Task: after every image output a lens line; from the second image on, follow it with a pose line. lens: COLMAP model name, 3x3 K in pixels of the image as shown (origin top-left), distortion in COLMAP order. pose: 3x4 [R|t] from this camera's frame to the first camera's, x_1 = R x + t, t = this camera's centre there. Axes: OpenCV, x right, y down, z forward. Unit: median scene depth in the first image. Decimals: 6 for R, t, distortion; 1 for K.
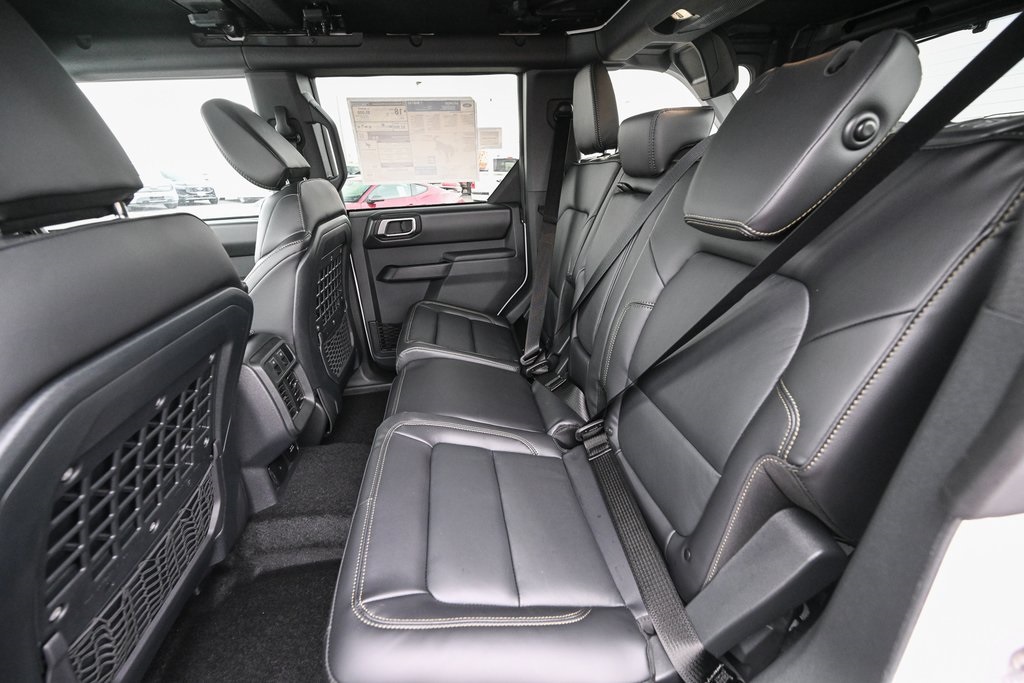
lens RADIAL K [[399.1, 0, 515.1], [0, 399.1, 342.2], [0, 0, 1]] dist [-0.001077, 0.000108]
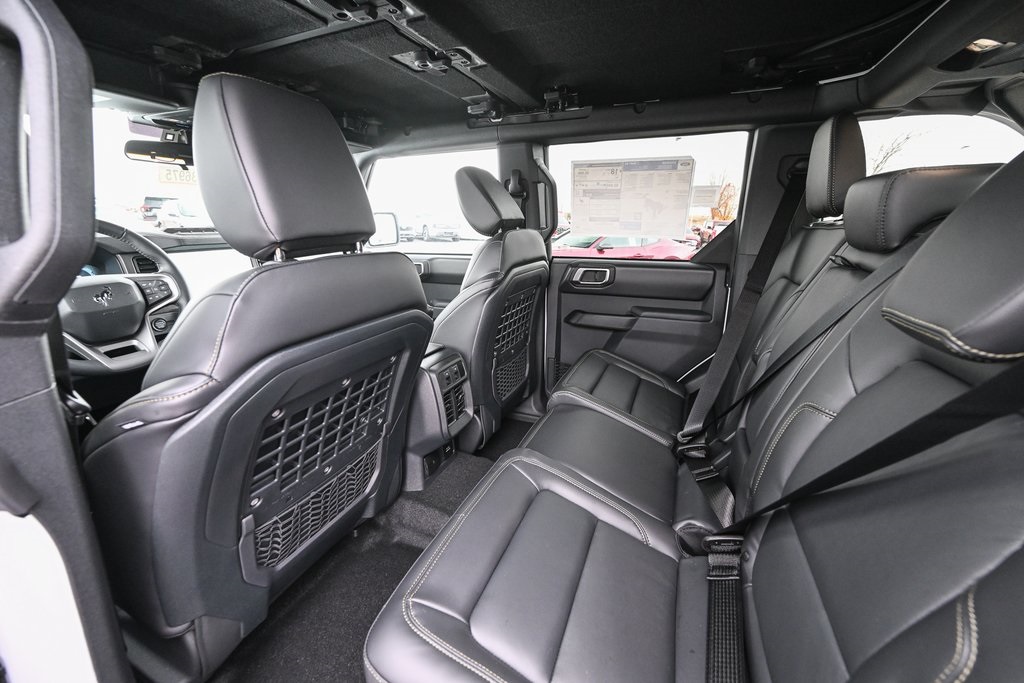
lens RADIAL K [[399.1, 0, 506.1], [0, 399.1, 346.7], [0, 0, 1]] dist [-0.001077, 0.000108]
pose [[0.848469, 0.196293, -0.491497, 0.111654], [-0.245247, 0.968775, -0.036462, -0.026274], [0.468992, 0.151475, 0.870116, 0.018138]]
